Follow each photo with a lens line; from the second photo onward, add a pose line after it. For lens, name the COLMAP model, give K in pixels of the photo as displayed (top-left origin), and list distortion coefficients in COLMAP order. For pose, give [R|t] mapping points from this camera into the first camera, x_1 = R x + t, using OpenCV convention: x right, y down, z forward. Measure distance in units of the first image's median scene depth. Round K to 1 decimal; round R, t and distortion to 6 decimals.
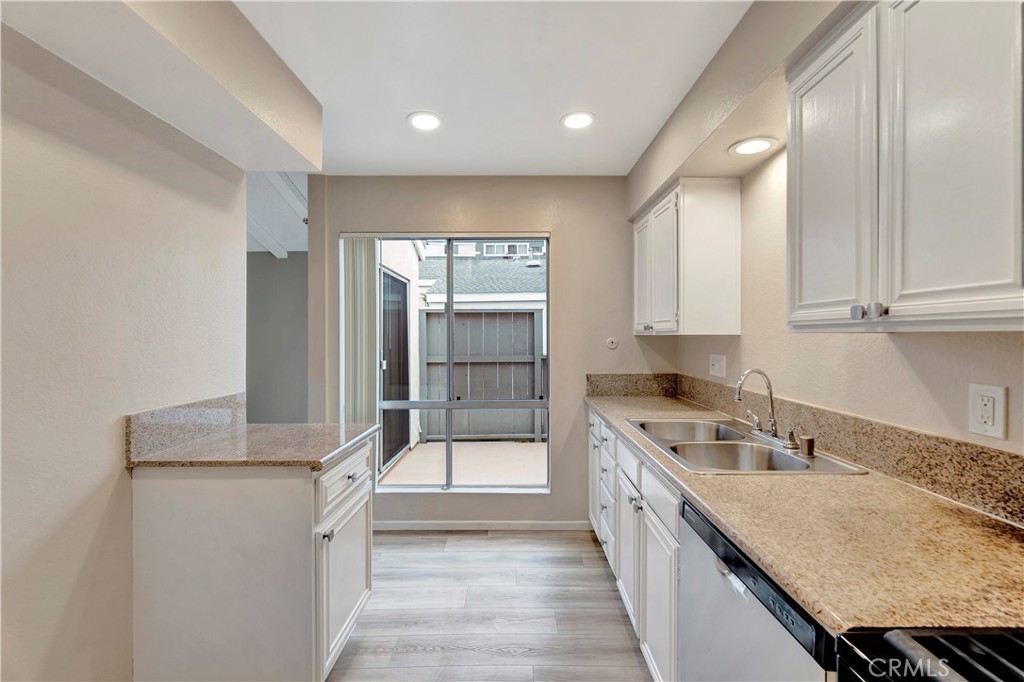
lens RADIAL K [[429.0, 0, 513.7], [0, 429.0, 336.2], [0, 0, 1]] dist [0.002628, 0.000147]
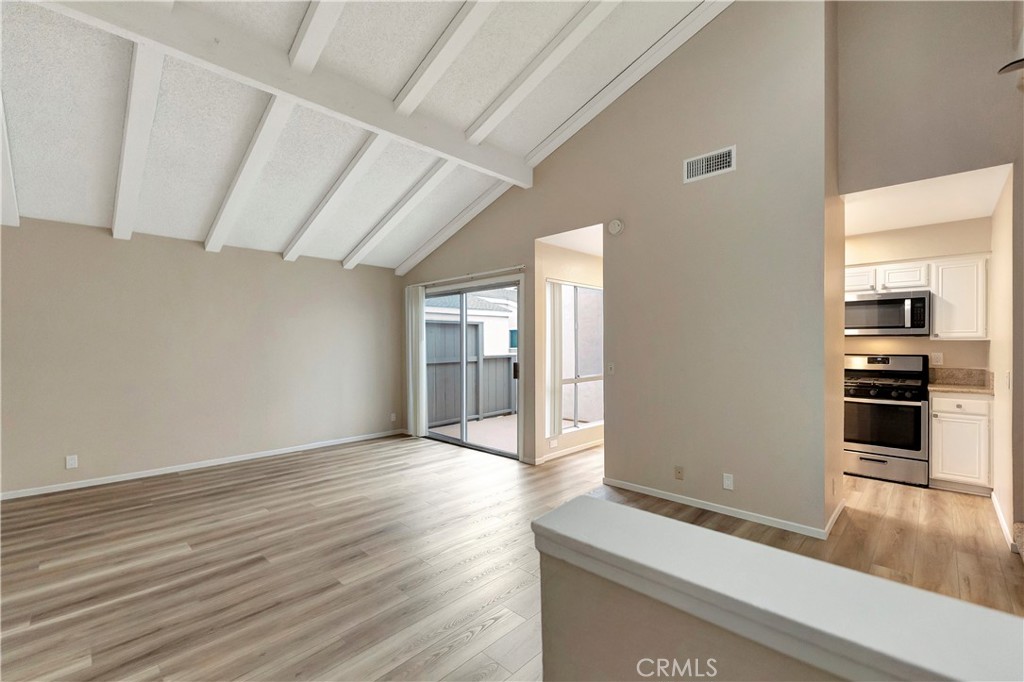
lens RADIAL K [[438.5, 0, 513.8], [0, 438.5, 343.4], [0, 0, 1]] dist [0.001858, -0.000273]
pose [[0.695577, 0.005542, 0.718430, -2.045431], [-0.004101, 0.999985, -0.003744, 0.022349], [-0.718440, -0.000343, 0.695589, -0.080570]]
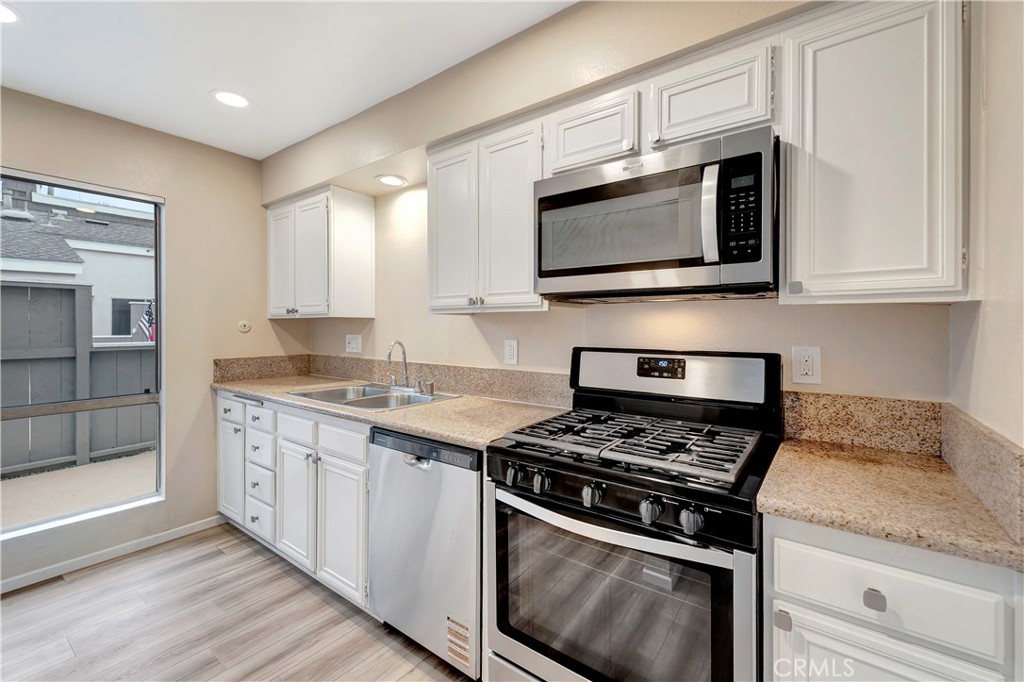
lens RADIAL K [[431.2, 0, 517.2], [0, 431.2, 326.3], [0, 0, 1]] dist [0.002393, 0.000161]
pose [[0.595108, 0.002273, 0.803642, -0.231202], [-0.000384, 0.999997, -0.002544, 0.022207], [-0.803645, 0.001206, 0.595107, -0.108985]]
